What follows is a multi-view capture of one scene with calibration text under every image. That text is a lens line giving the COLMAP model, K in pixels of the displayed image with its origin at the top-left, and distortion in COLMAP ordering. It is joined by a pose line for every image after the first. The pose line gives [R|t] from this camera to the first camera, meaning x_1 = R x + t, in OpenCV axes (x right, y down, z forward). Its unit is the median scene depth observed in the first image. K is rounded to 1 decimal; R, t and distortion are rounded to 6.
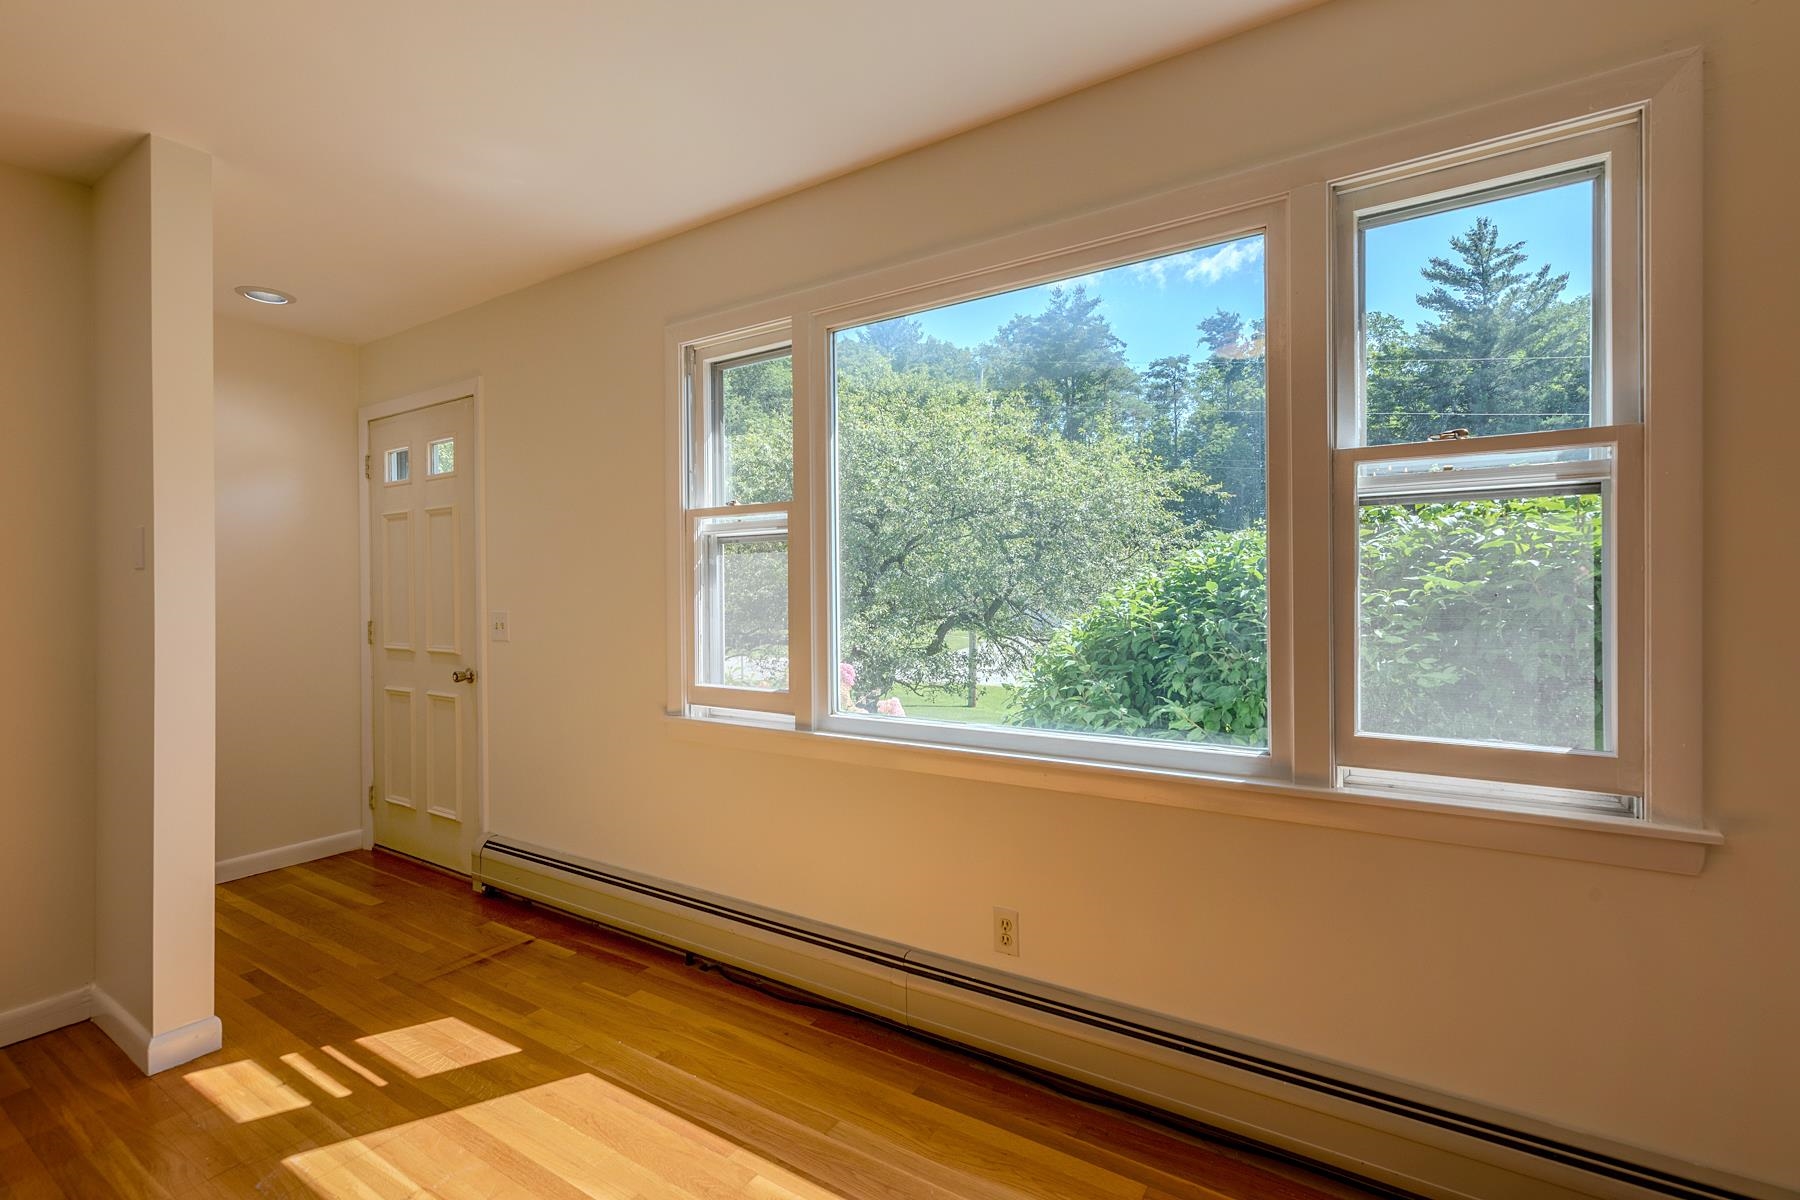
lens RADIAL K [[828.7, 0, 915.3], [0, 828.7, 593.7], [0, 0, 1]] dist [0.010366, 0.001279]
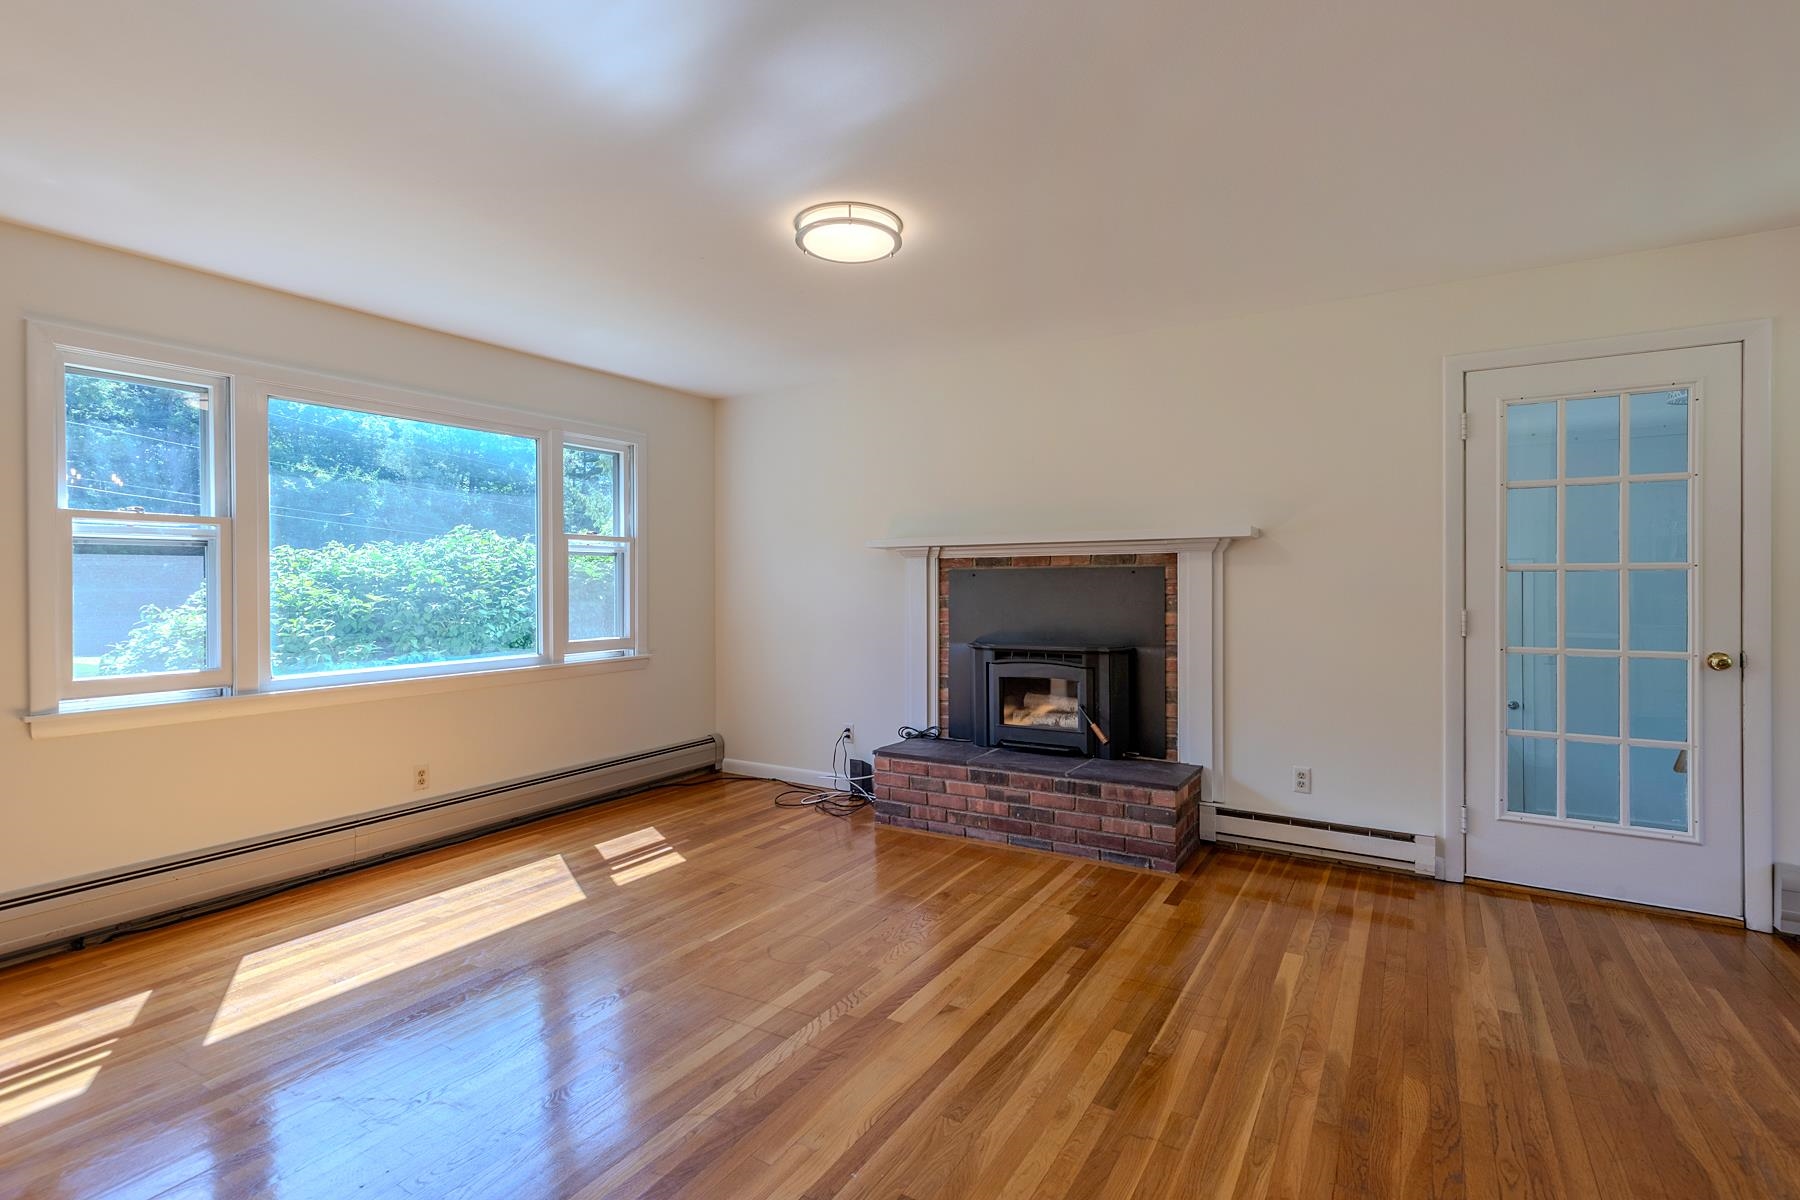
lens RADIAL K [[828.7, 0, 906.1], [0, 828.7, 583.9], [0, 0, 1]] dist [0.010366, 0.001279]
pose [[-0.024666, 0.009901, 0.999647, -1.739587], [0.016737, 0.999815, -0.009490, 0.023453], [-0.999556, 0.016497, -0.024827, -0.011992]]
